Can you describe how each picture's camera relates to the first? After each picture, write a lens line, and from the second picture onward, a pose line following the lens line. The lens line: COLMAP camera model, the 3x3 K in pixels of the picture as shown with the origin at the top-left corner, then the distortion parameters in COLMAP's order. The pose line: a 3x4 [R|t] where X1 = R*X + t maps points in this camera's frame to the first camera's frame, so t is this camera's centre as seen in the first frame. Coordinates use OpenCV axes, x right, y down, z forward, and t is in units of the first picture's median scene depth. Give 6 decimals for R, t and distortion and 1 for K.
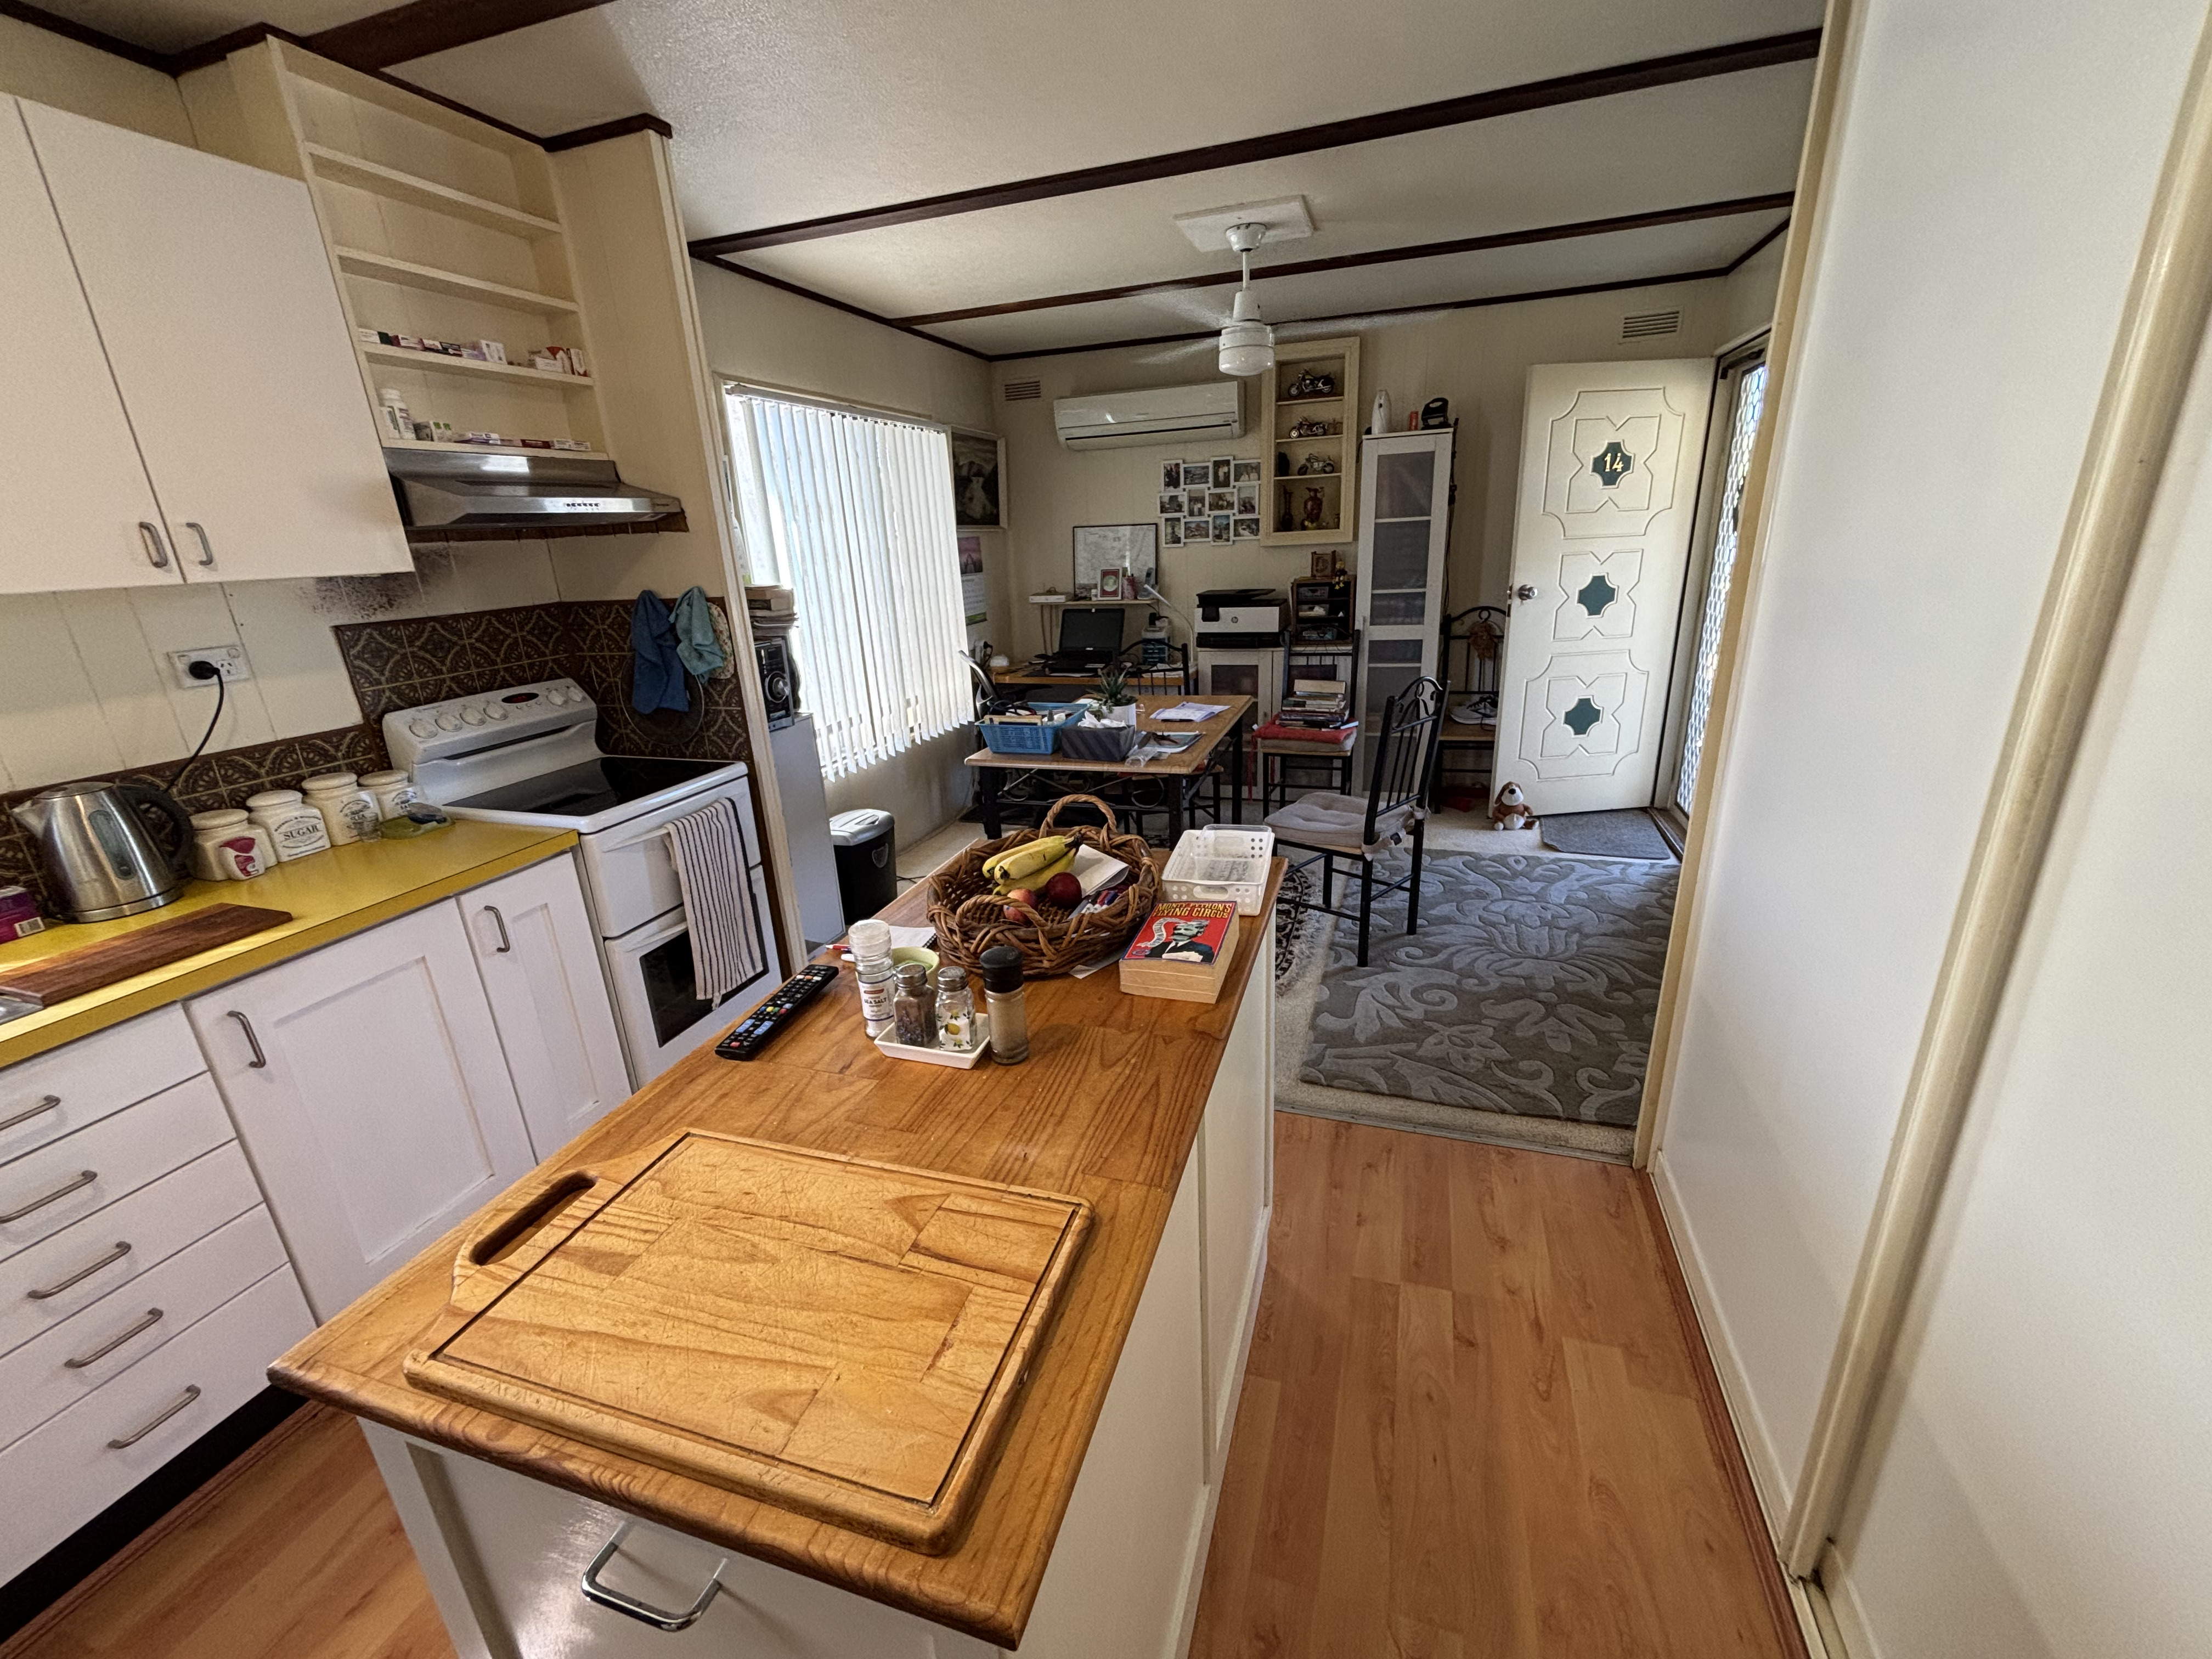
lens RADIAL K [[897.3, 0, 1106.0], [0, 897.3, 829.5], [0, 0, 1]] dist [-0.000091, -0.000070]
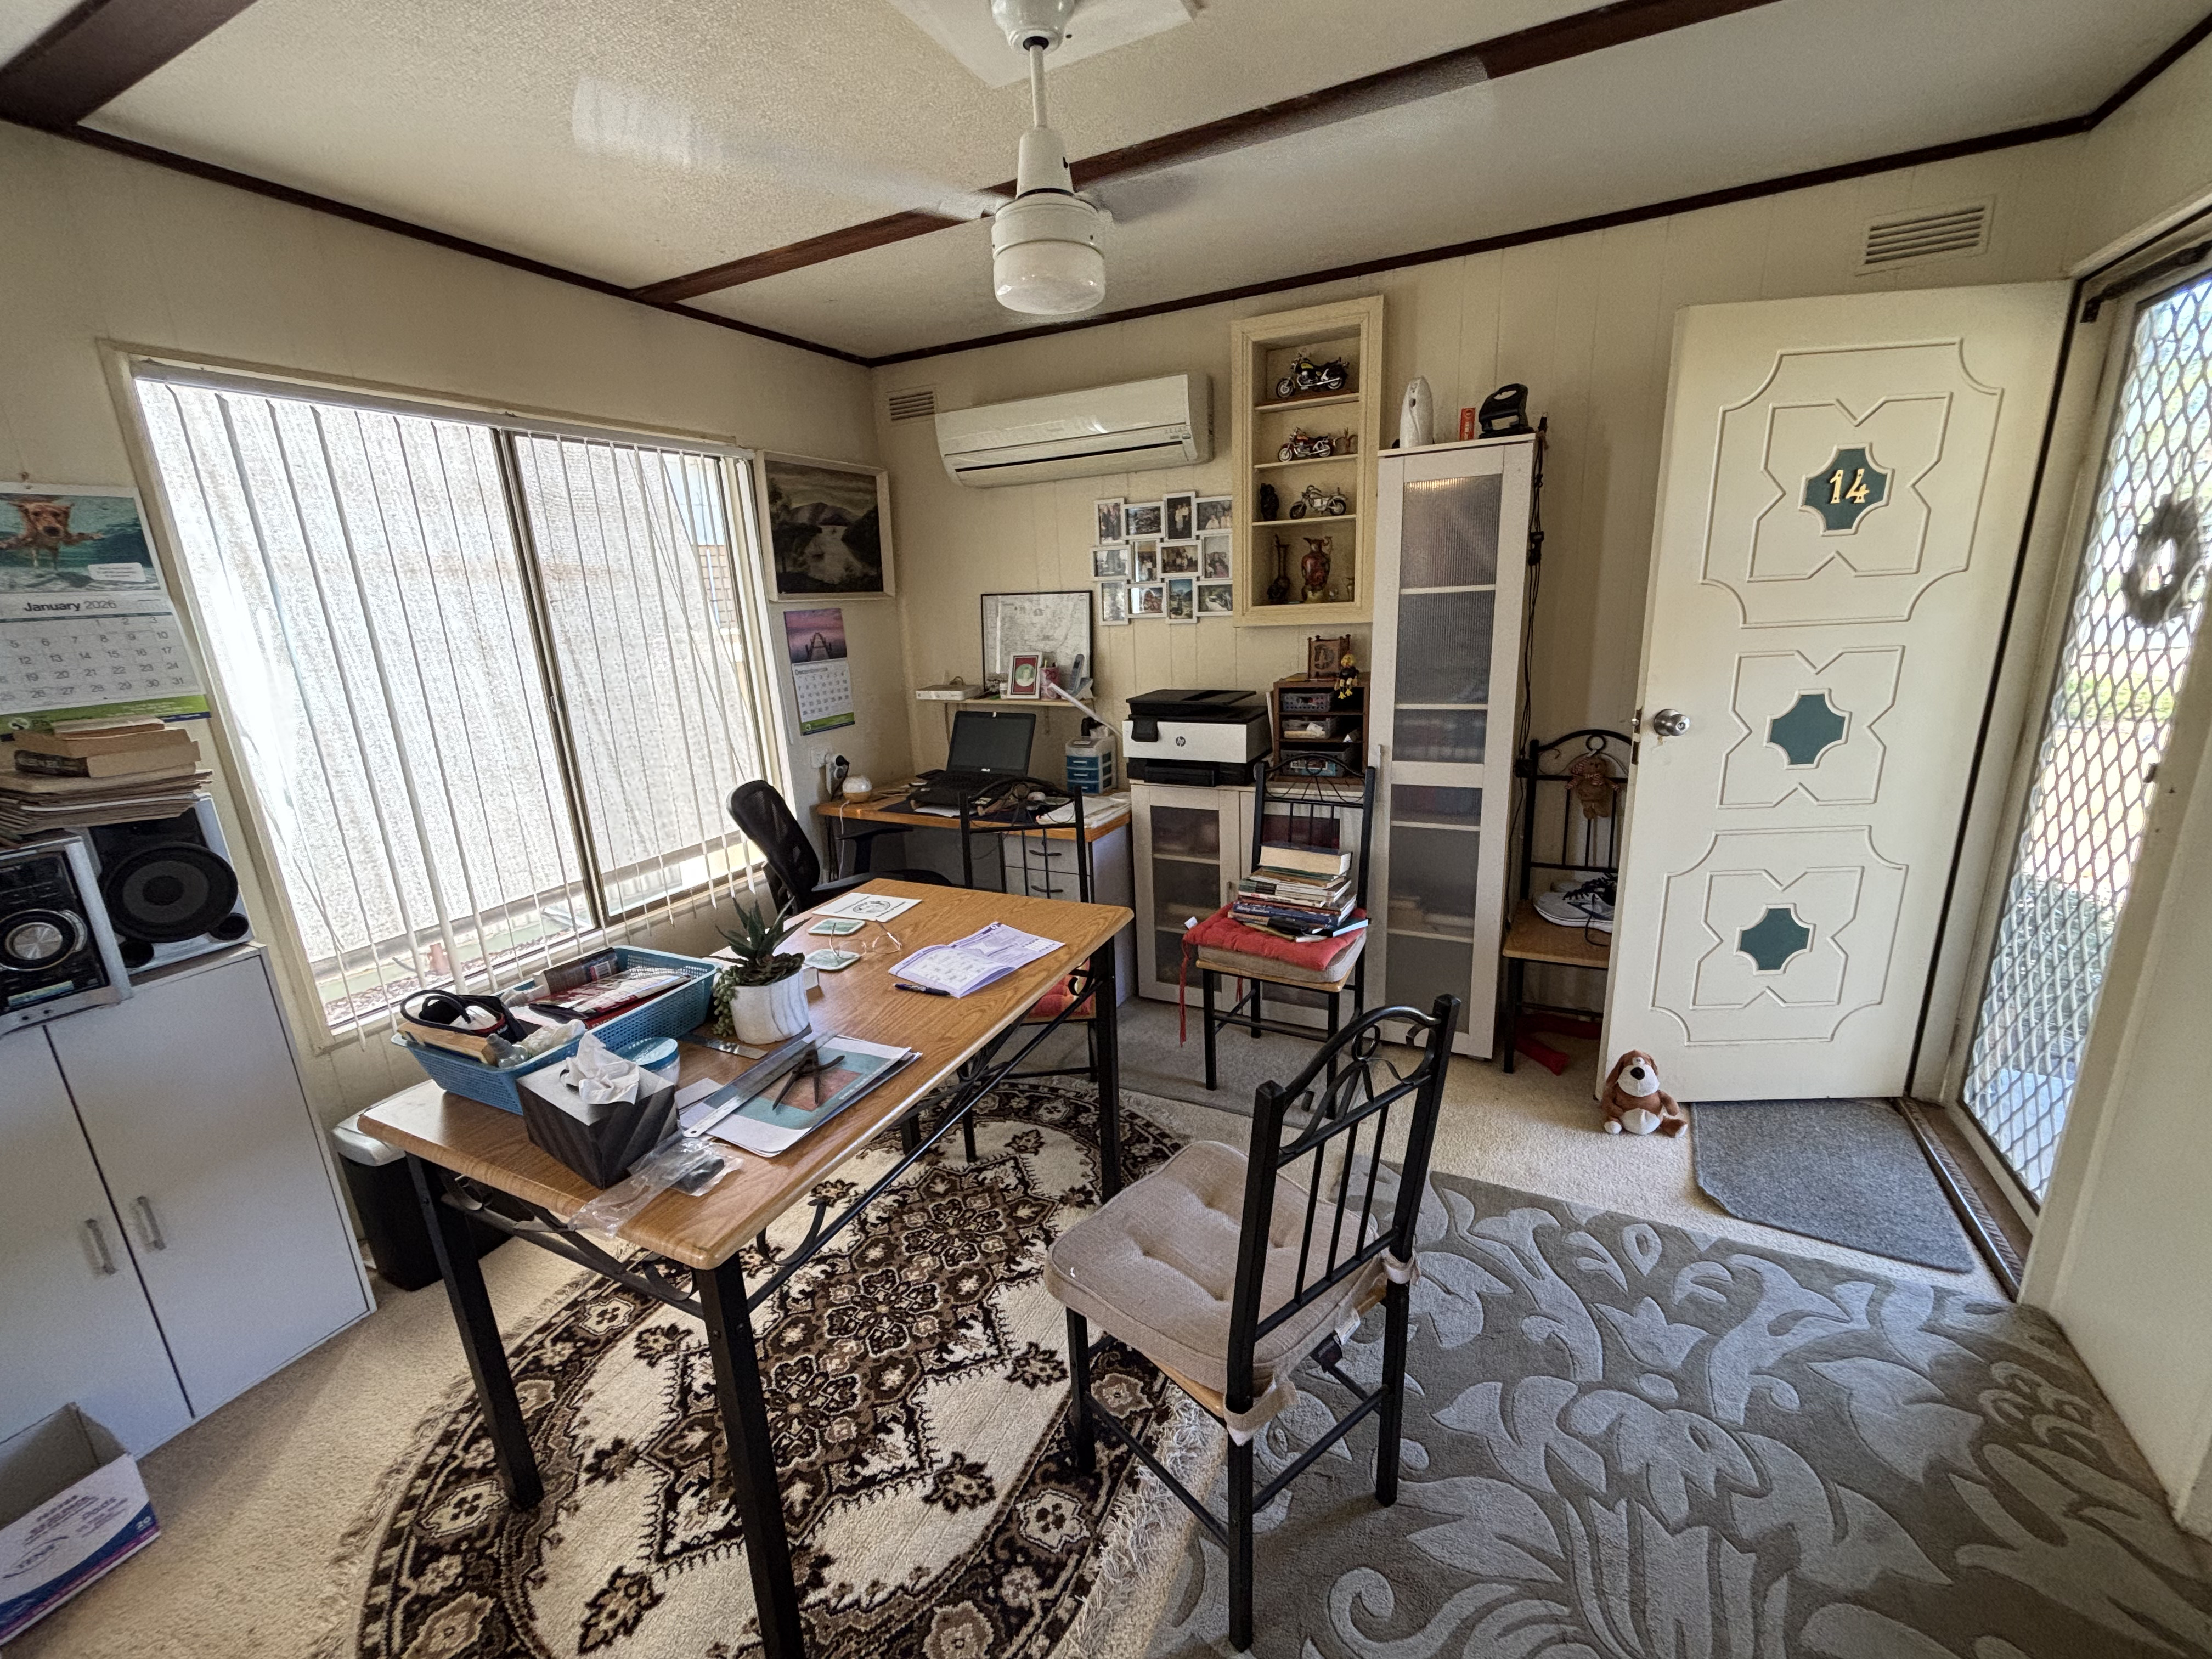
lens RADIAL K [[889.8, 0, 1106.0], [0, 889.8, 829.5], [0, 0, 1]] dist [-0.003043, -0.000354]
pose [[0.990983, 0.036879, -0.128813, 0.178131], [-0.043495, 0.997855, -0.048929, -0.140076], [0.126732, 0.054091, 0.990461, 0.375938]]
